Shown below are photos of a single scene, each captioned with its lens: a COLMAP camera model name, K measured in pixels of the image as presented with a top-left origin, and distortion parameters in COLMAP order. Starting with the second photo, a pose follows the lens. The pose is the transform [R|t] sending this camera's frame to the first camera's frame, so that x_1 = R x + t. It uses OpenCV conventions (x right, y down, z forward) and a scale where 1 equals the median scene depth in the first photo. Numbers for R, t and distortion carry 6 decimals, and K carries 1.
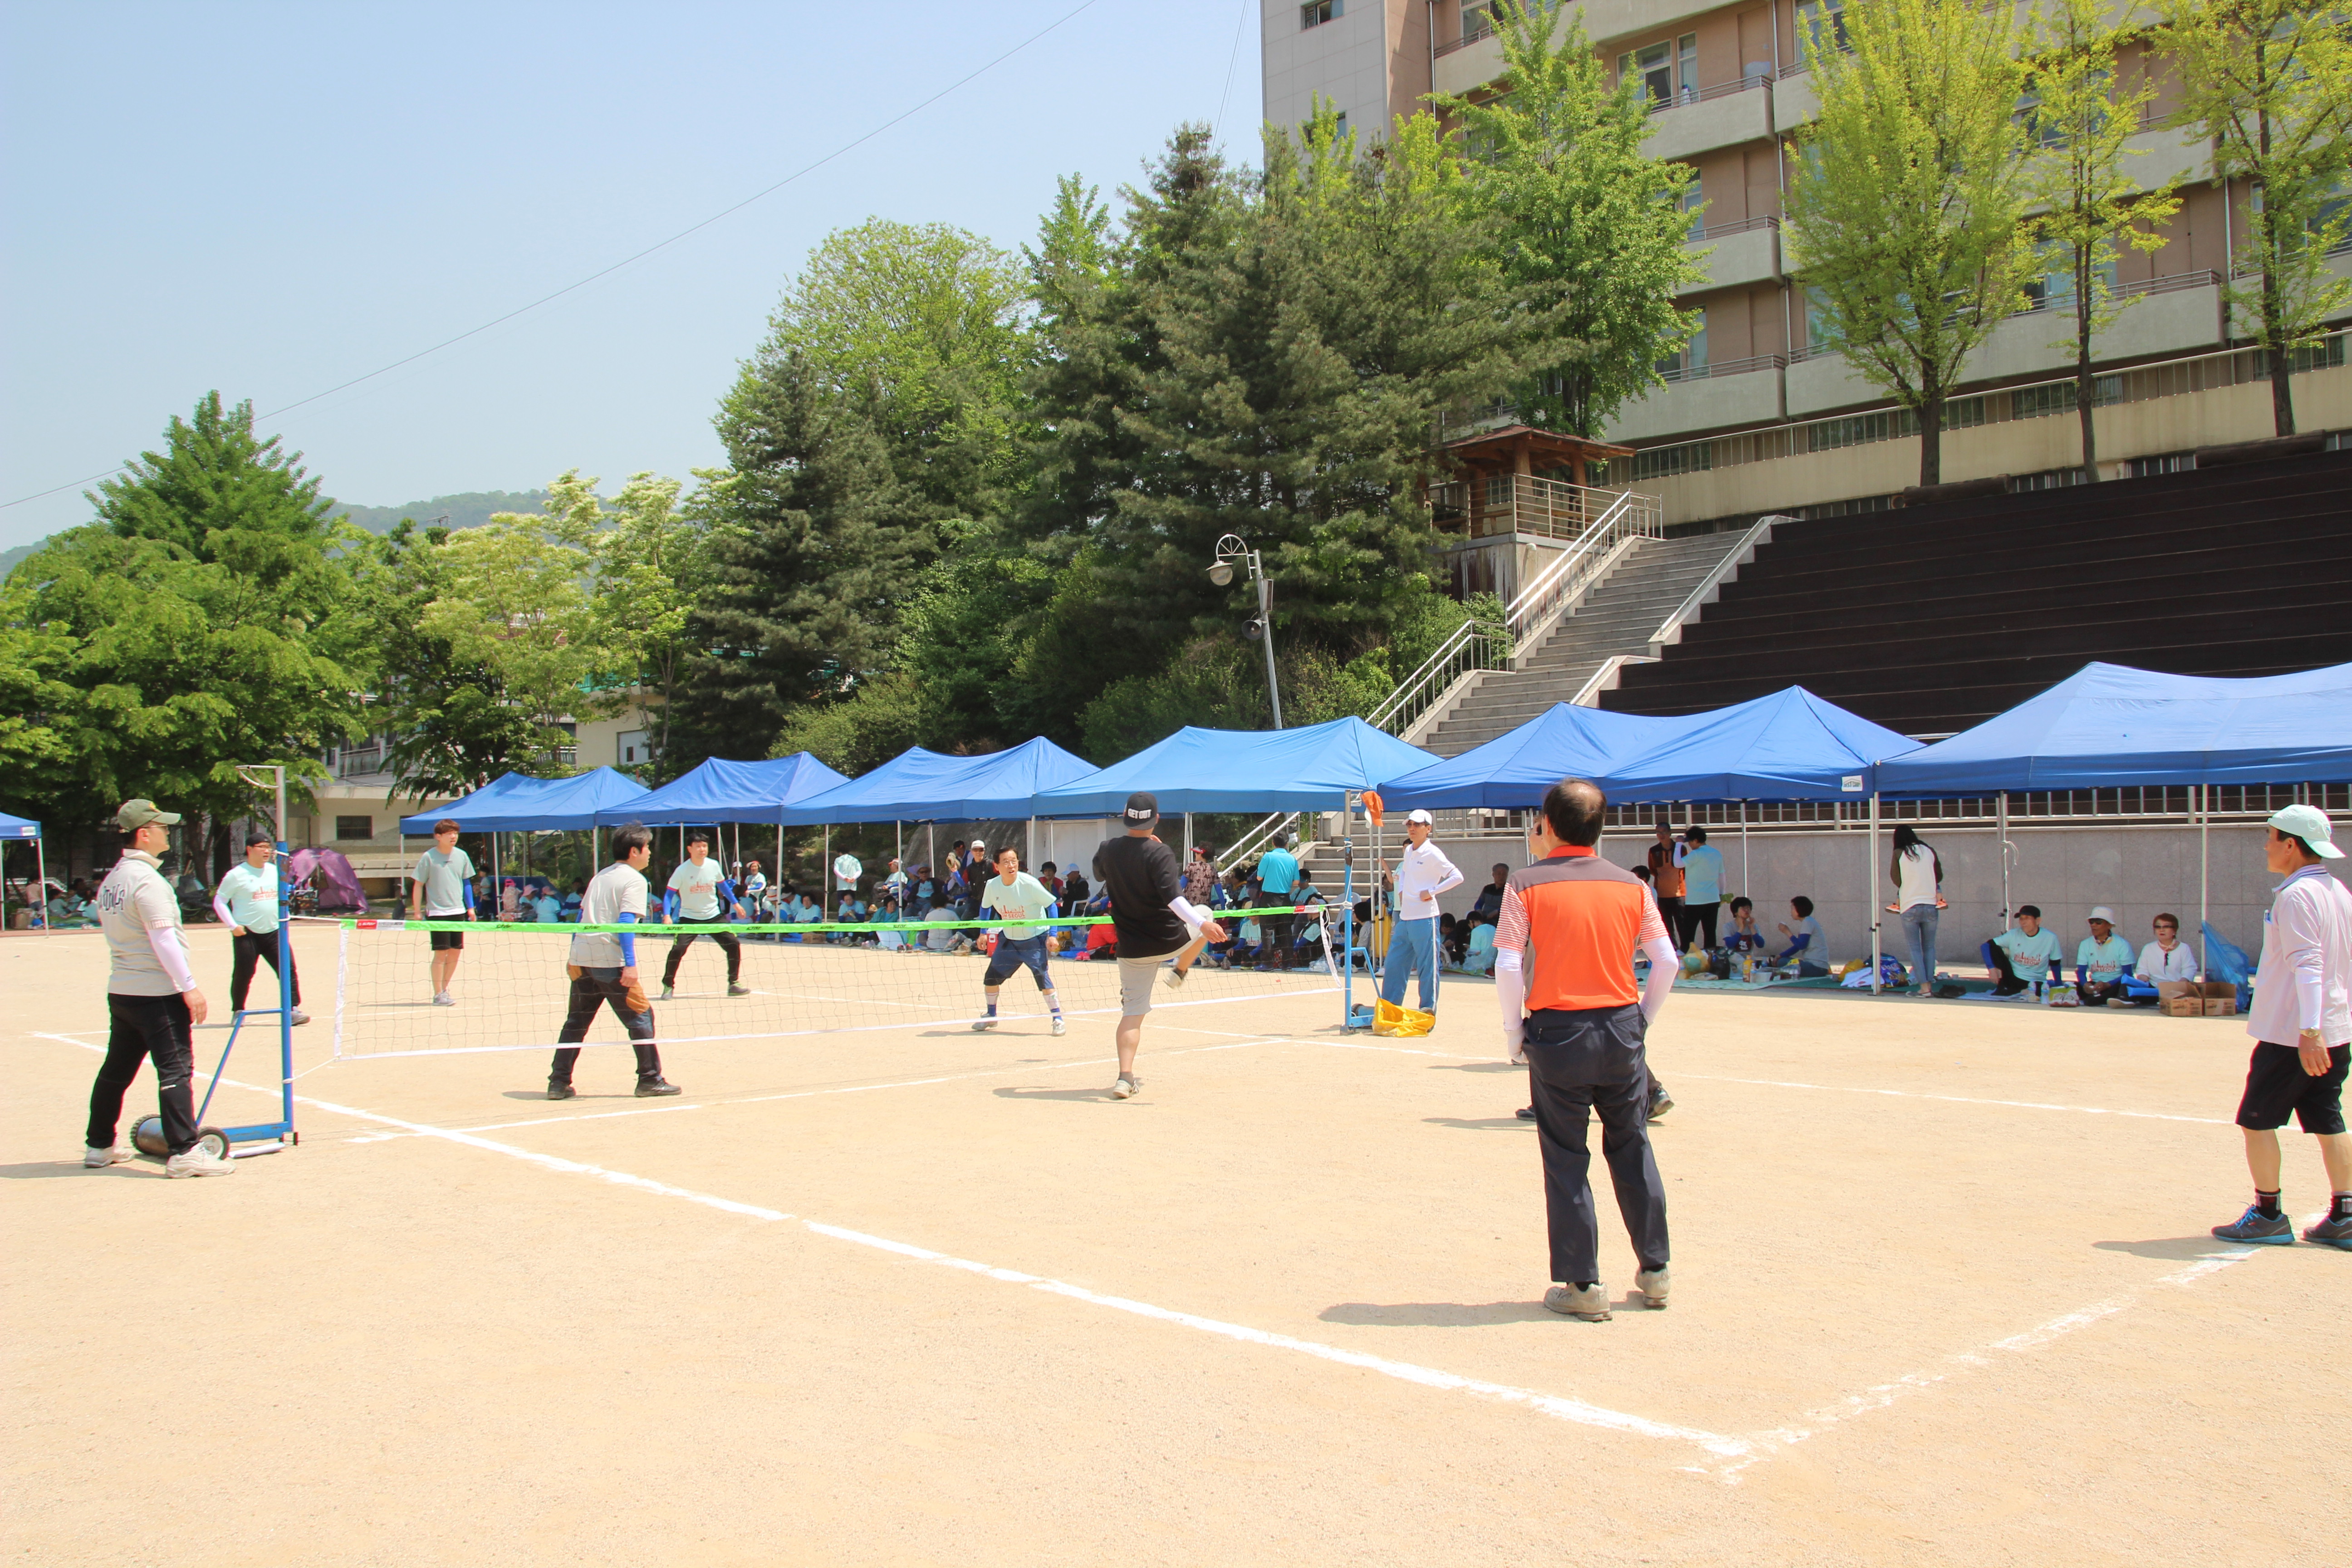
lens RADIAL K [[1961.8, 0, 1174.9], [0, 1961.8, 815.1], [0, 0, 1]] dist [-0.139349, 0.133789]
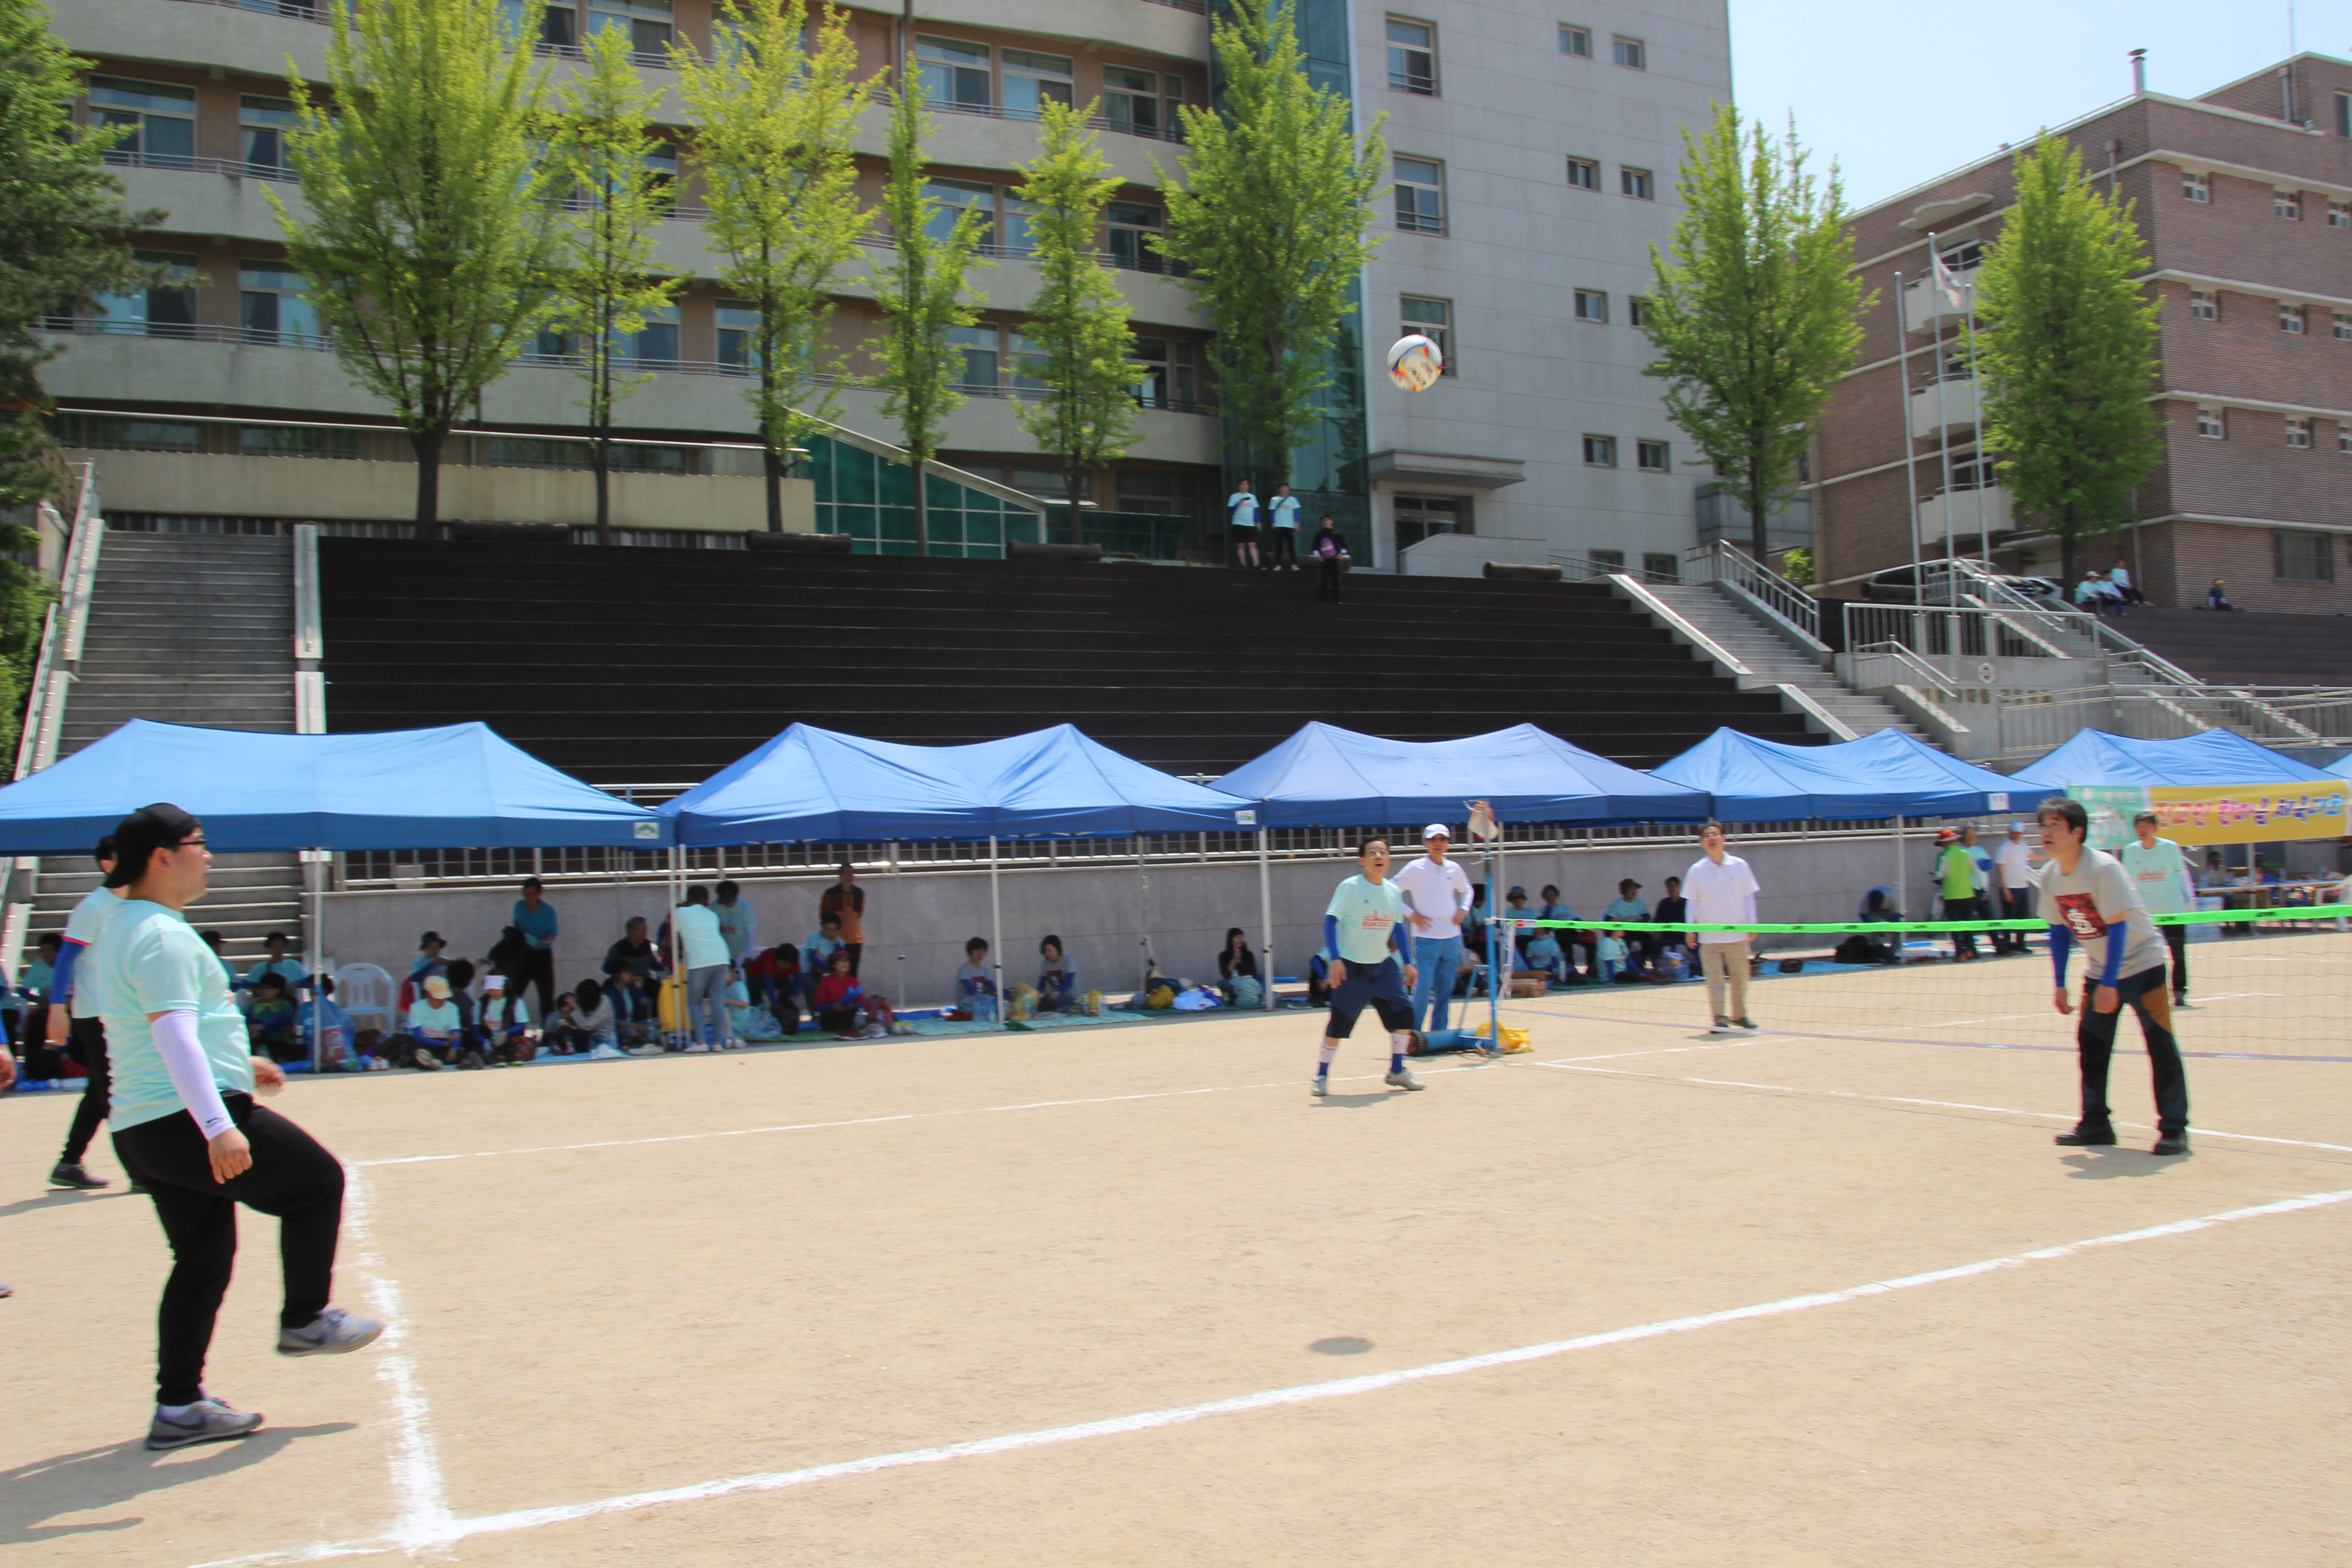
lens RADIAL K [[1961.8, 0, 1174.9], [0, 1961.8, 815.1], [0, 0, 1]] dist [-0.139349, 0.133789]
pose [[0.307812, 0.030206, 0.950967, -0.365405], [0.016064, 0.999188, -0.036938, 0.011502], [-0.951311, 0.026646, 0.307077, 0.364299]]
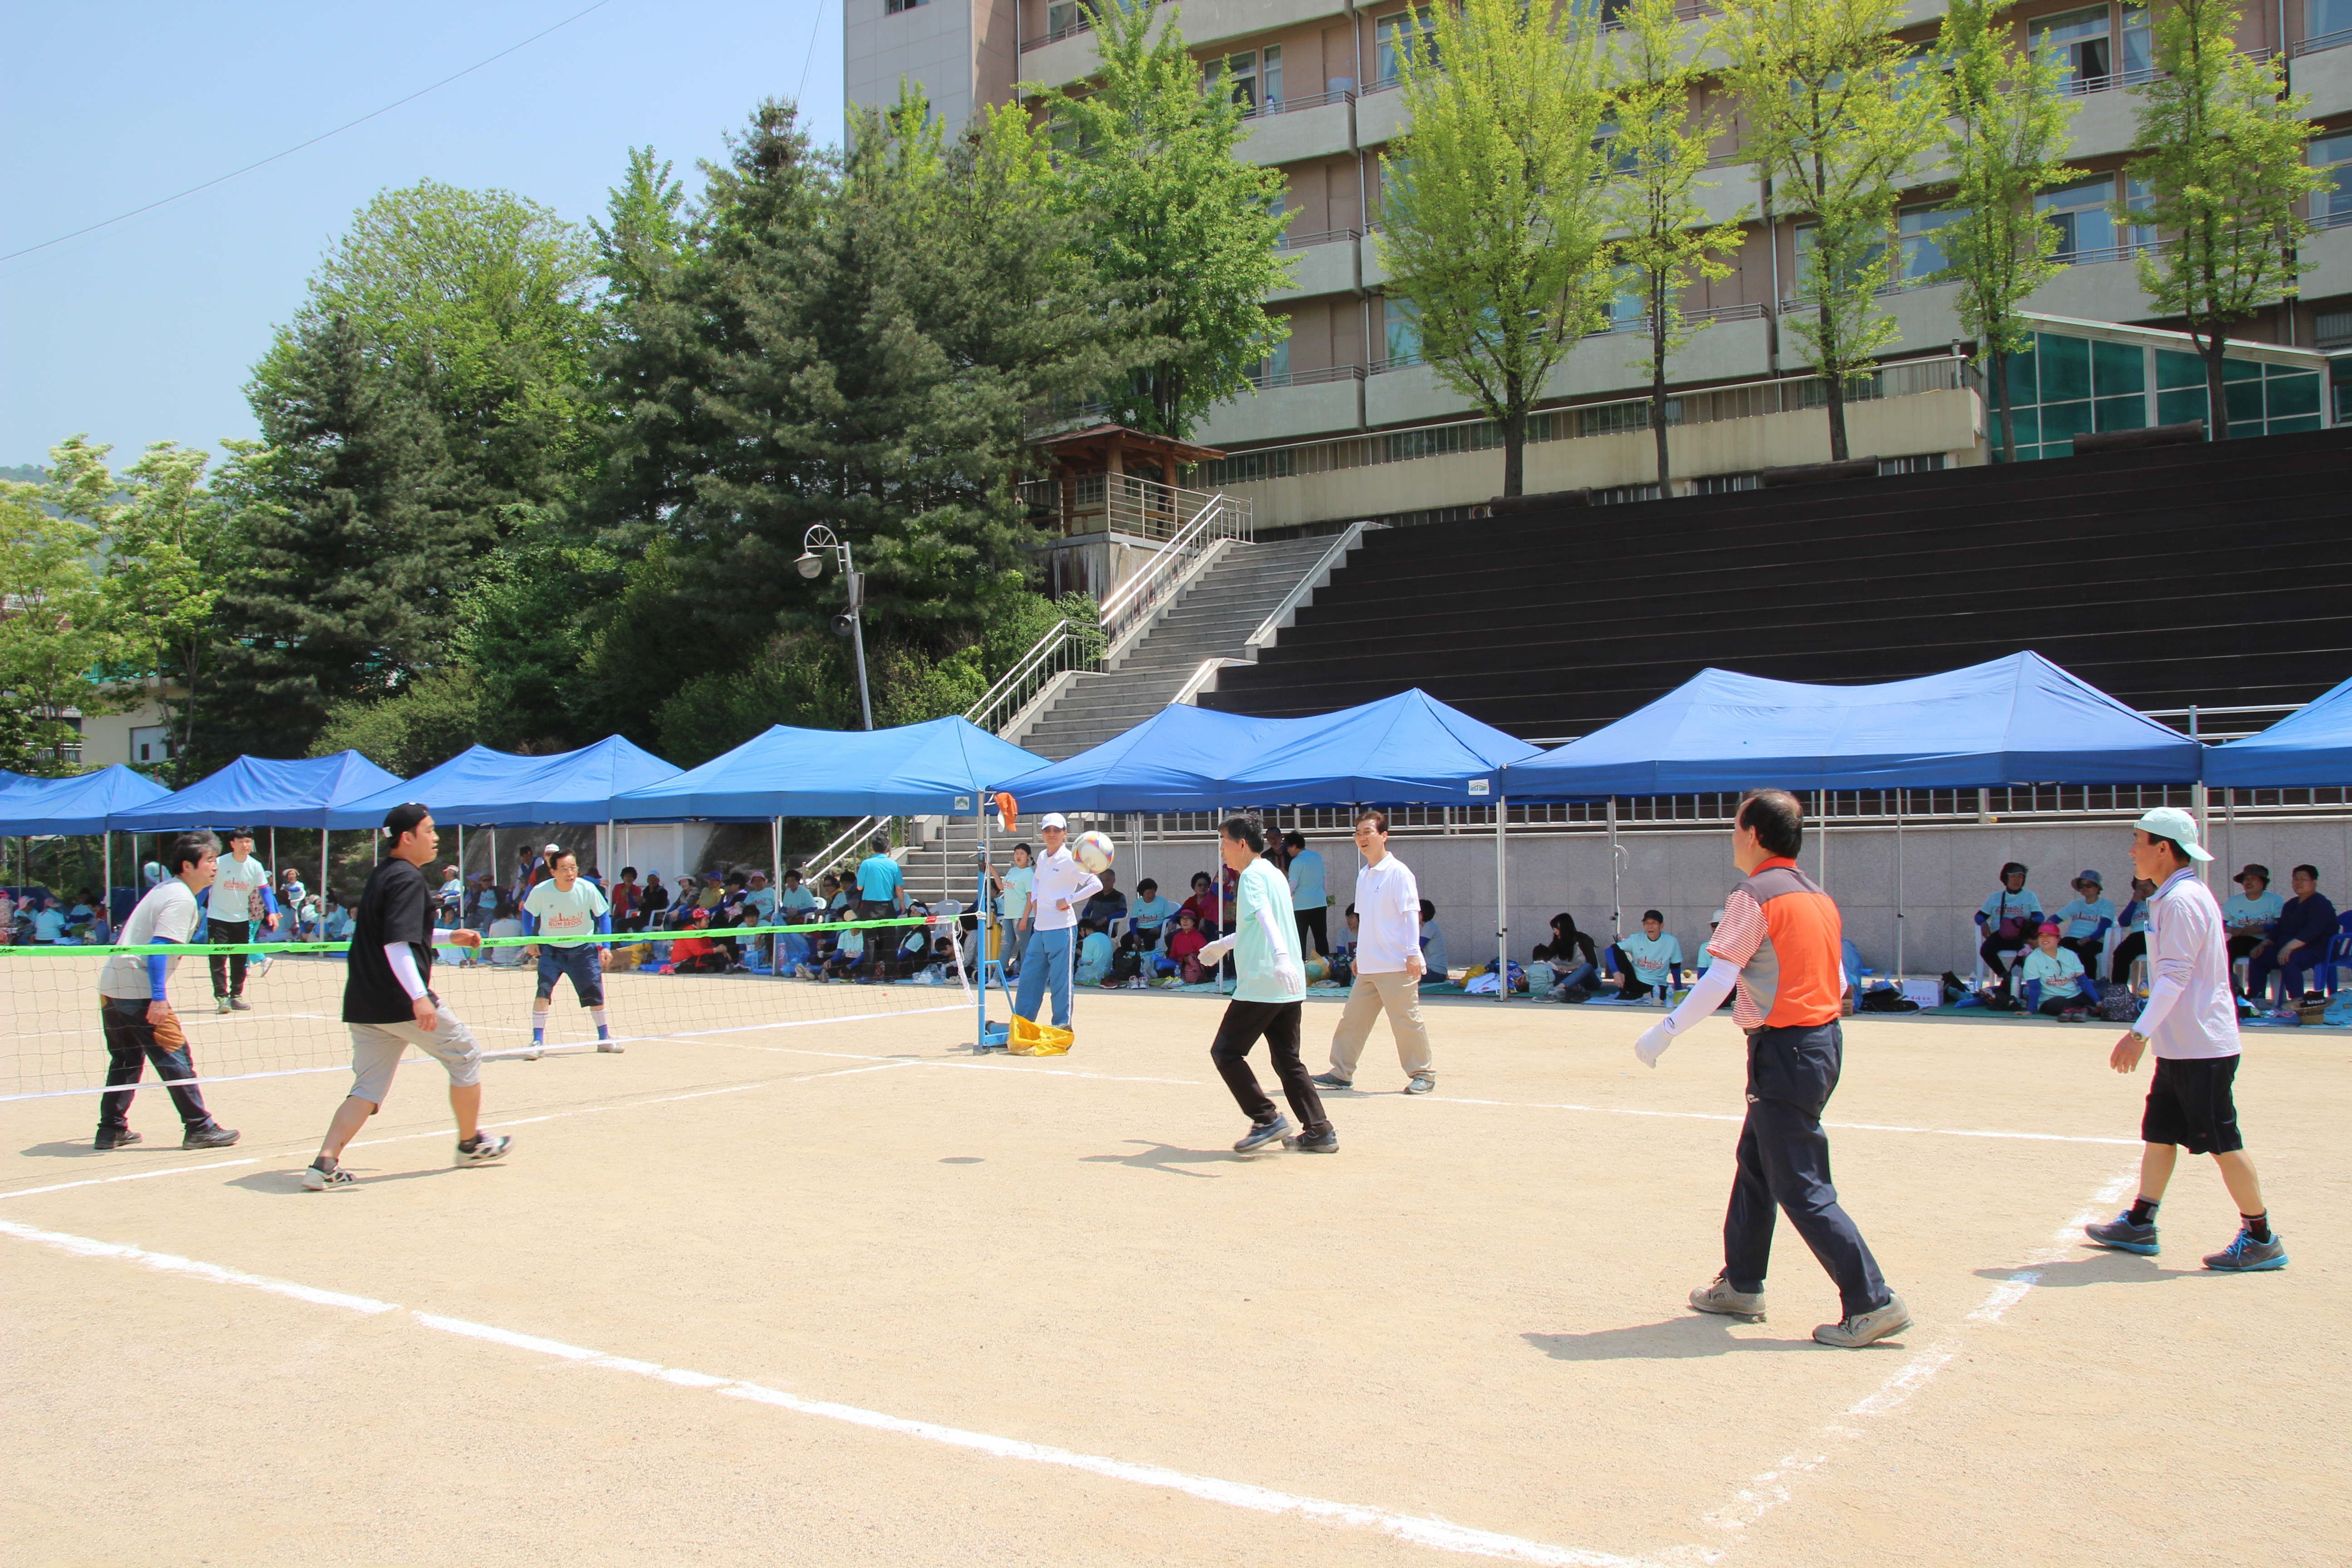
lens RADIAL K [[1966.0, 0, 1169.4], [0, 1966.0, 817.0], [0, 0, 1]] dist [-0.137332, 0.131302]
pose [[0.975735, 0.001087, 0.218951, -0.011501], [-0.000767, 0.999999, -0.001544, 0.000253], [-0.218952, 0.001338, 0.975735, 0.028252]]
